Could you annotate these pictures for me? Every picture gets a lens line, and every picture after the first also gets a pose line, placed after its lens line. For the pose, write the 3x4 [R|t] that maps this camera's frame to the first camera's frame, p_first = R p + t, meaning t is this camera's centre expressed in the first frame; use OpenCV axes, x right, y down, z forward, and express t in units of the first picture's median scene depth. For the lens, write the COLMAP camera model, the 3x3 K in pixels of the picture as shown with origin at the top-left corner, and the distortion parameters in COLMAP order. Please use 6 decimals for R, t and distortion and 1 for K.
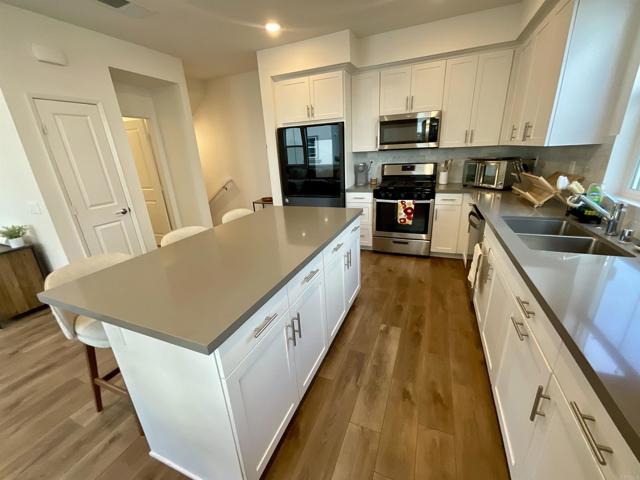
lens RADIAL K [[259.5, 0, 323.7], [0, 259.5, 240.5], [0, 0, 1]] dist [-0.002426, -0.000416]
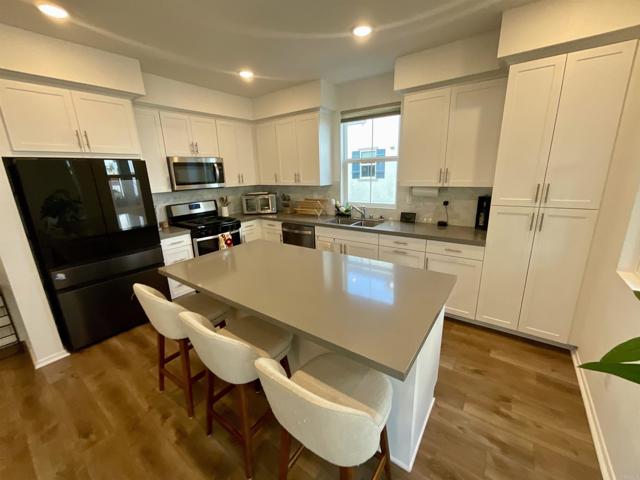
lens RADIAL K [[259.5, 0, 323.7], [0, 259.5, 240.5], [0, 0, 1]] dist [-0.002426, -0.000416]
pose [[0.226179, -0.206234, 0.952003, -0.649858], [0.337055, 0.933527, 0.122154, -0.118751], [-0.913913, 0.293248, 0.280657, 0.311843]]
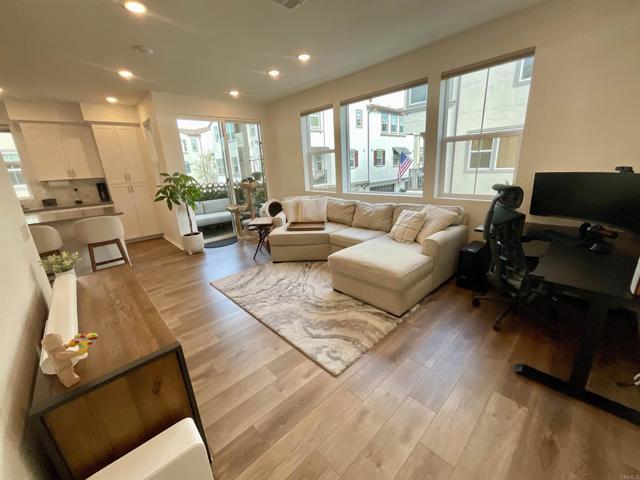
lens RADIAL K [[259.5, 0, 323.7], [0, 259.5, 240.5], [0, 0, 1]] dist [-0.002426, -0.000416]
pose [[-0.911349, -0.022768, 0.411004, -1.685396], [0.221644, 0.814226, 0.536572, -0.244189], [-0.346867, 0.580101, -0.736998, 0.959395]]
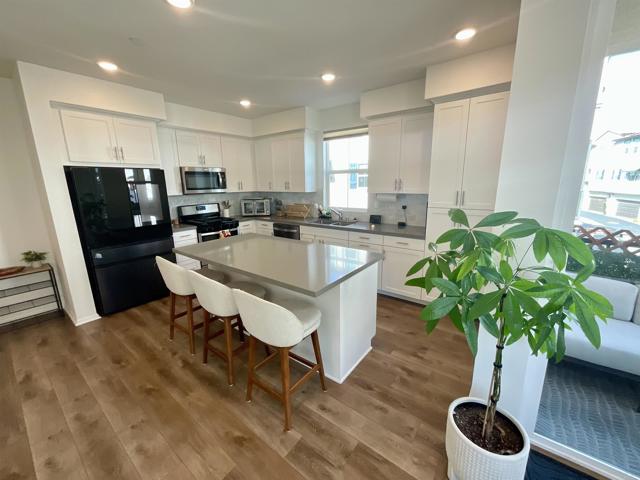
lens RADIAL K [[259.5, 0, 323.7], [0, 259.5, 240.5], [0, 0, 1]] dist [-0.002426, -0.000416]
pose [[0.244469, -0.166193, 0.955309, -0.839800], [0.321219, 0.943454, 0.081928, -0.051778], [-0.914906, 0.286835, 0.284030, 0.174037]]
